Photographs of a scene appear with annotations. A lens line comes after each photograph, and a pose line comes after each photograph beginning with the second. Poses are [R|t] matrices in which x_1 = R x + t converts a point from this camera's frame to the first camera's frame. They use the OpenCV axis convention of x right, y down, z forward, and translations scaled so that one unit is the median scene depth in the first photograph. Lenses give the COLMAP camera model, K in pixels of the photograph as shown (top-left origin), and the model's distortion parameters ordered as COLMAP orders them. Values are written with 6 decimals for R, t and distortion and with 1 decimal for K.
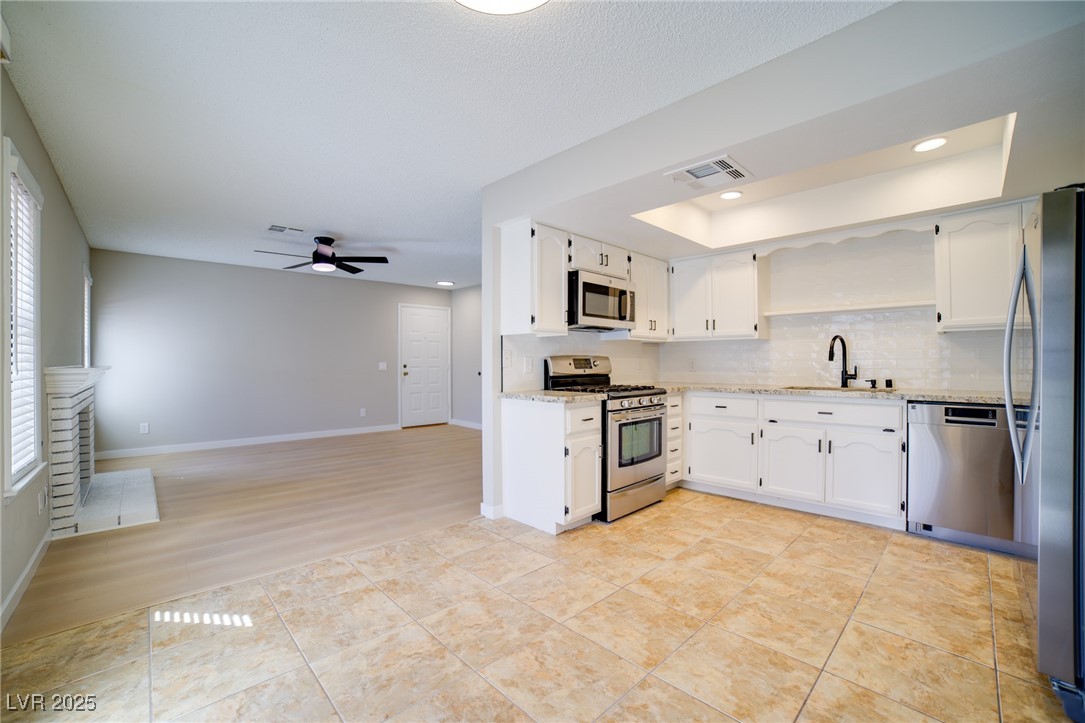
lens RADIAL K [[447.3, 0, 540.1], [0, 447.3, 361.2], [0, 0, 1]] dist [-0.105920, 0.036932]
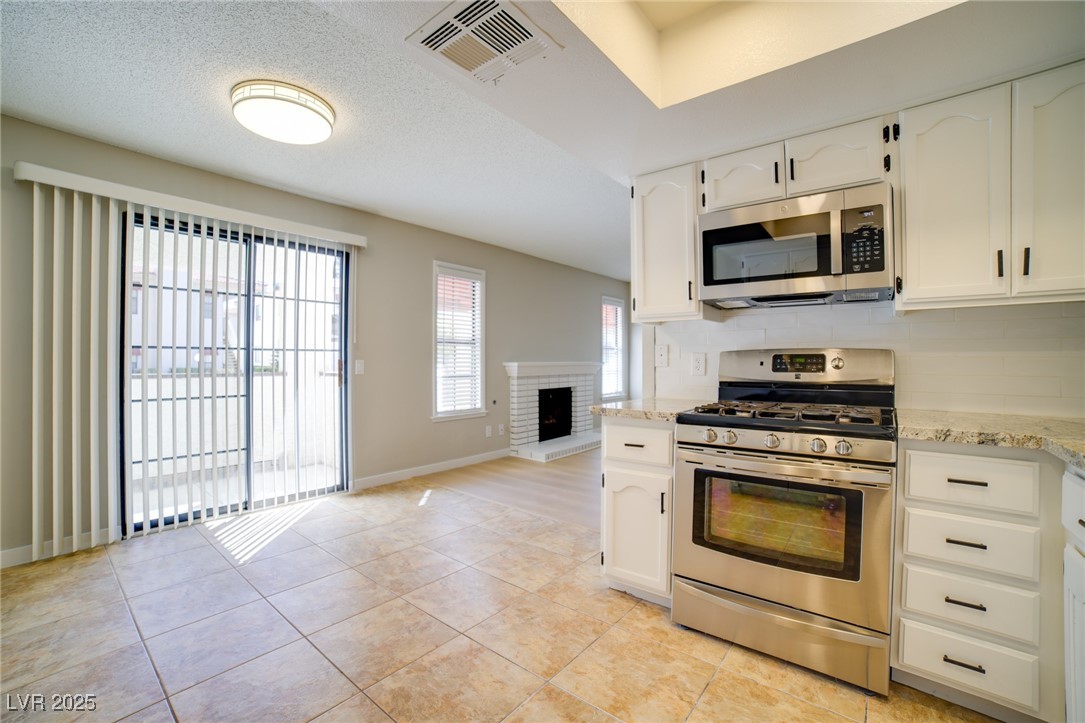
lens RADIAL K [[454.4, 0, 542.2], [0, 454.4, 358.7], [0, 0, 1]] dist [-0.110188, 0.038706]
pose [[0.128405, -0.001817, -0.991720, 0.791642], [-0.000681, 0.999998, -0.001921, 0.001309], [0.991722, 0.000922, 0.128403, 0.802396]]
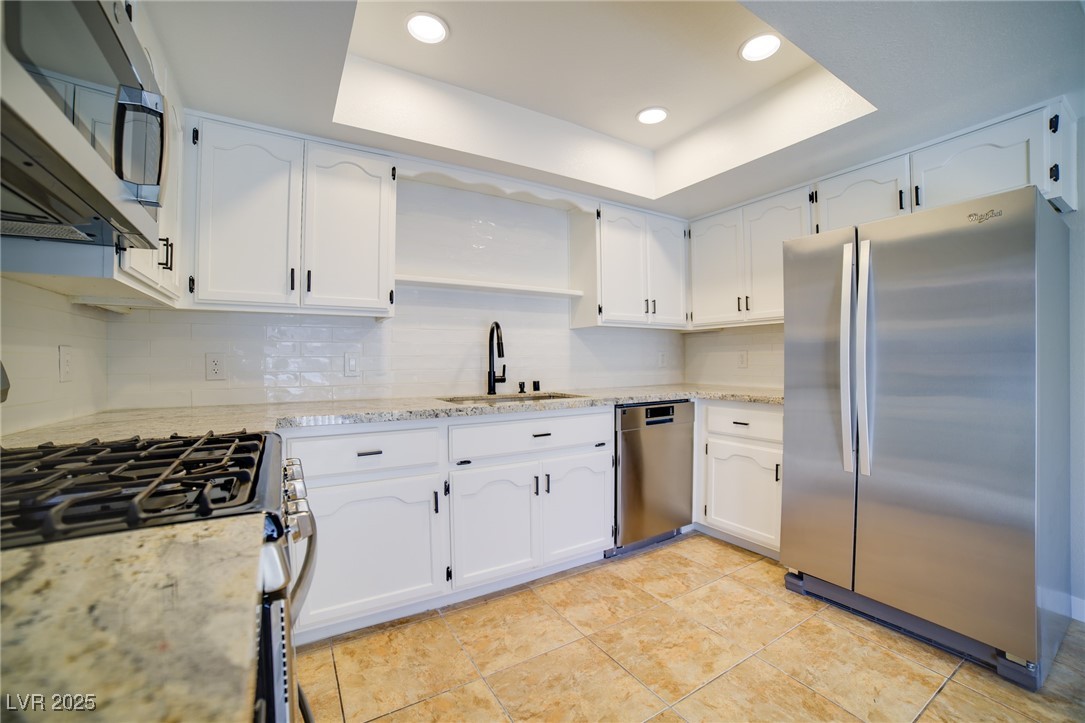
lens RADIAL K [[435.4, 0, 540.5], [0, 435.4, 361.2], [0, 0, 1]] dist [-0.112426, 0.037422]
pose [[0.218989, 0.003247, 0.975722, 0.004988], [0.004225, 0.999982, -0.004276, 0.009912], [-0.975718, 0.005058, 0.218972, 0.912799]]
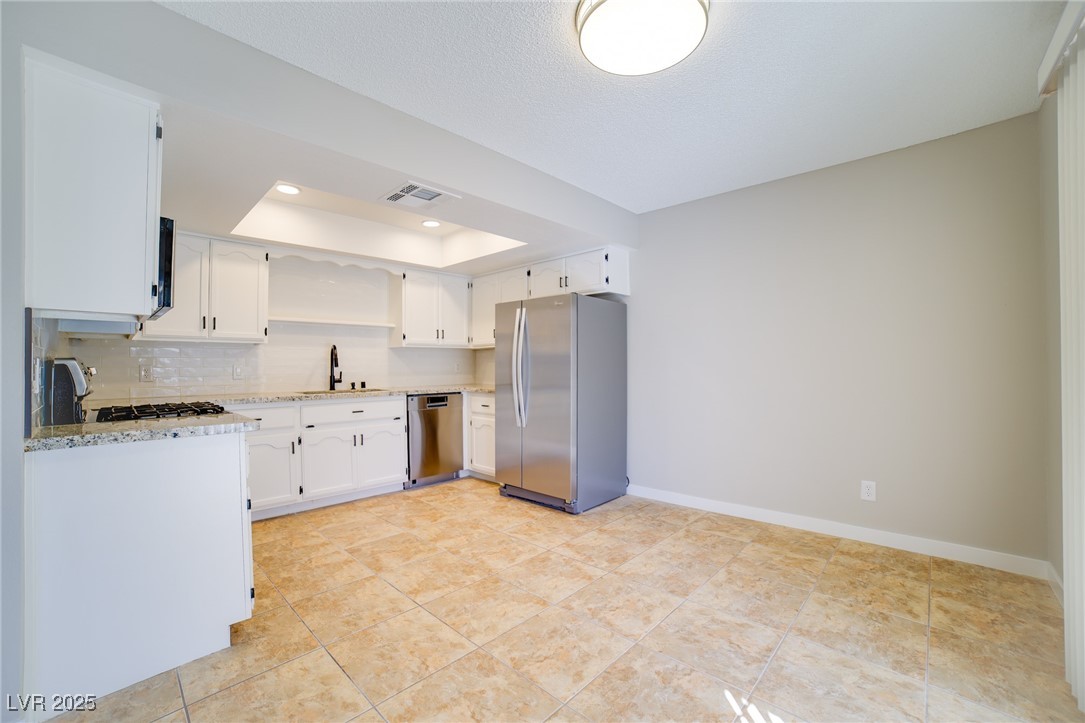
lens RADIAL K [[443.0, 0, 534.1], [0, 443.0, 362.3], [0, 0, 1]] dist [-0.105682, 0.034766]
pose [[-0.035836, 0.011762, 0.999288, -0.577866], [0.006942, 0.999910, -0.011521, 0.003659], [-0.999334, 0.006524, -0.035915, 0.600416]]
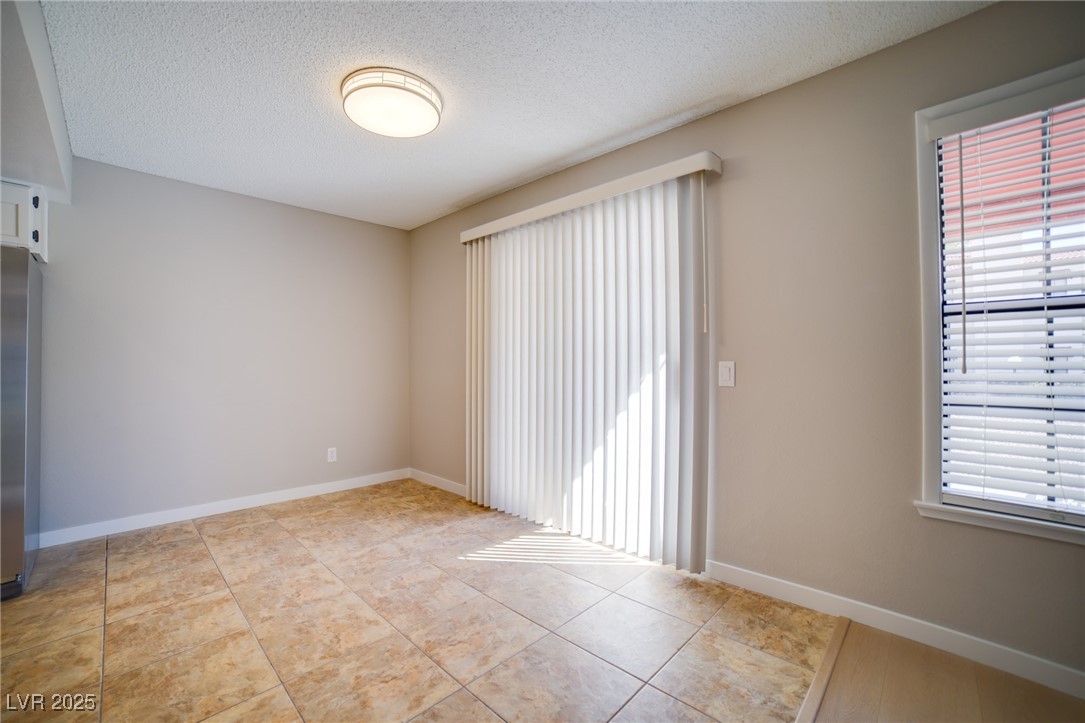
lens RADIAL K [[447.3, 0, 540.1], [0, 447.3, 361.2], [0, 0, 1]] dist [-0.105920, 0.036932]
pose [[-0.999150, 0.002122, -0.041157, -0.265818], [0.002515, 0.999952, -0.009495, 0.009287], [0.041135, -0.009591, -0.999108, 1.188845]]
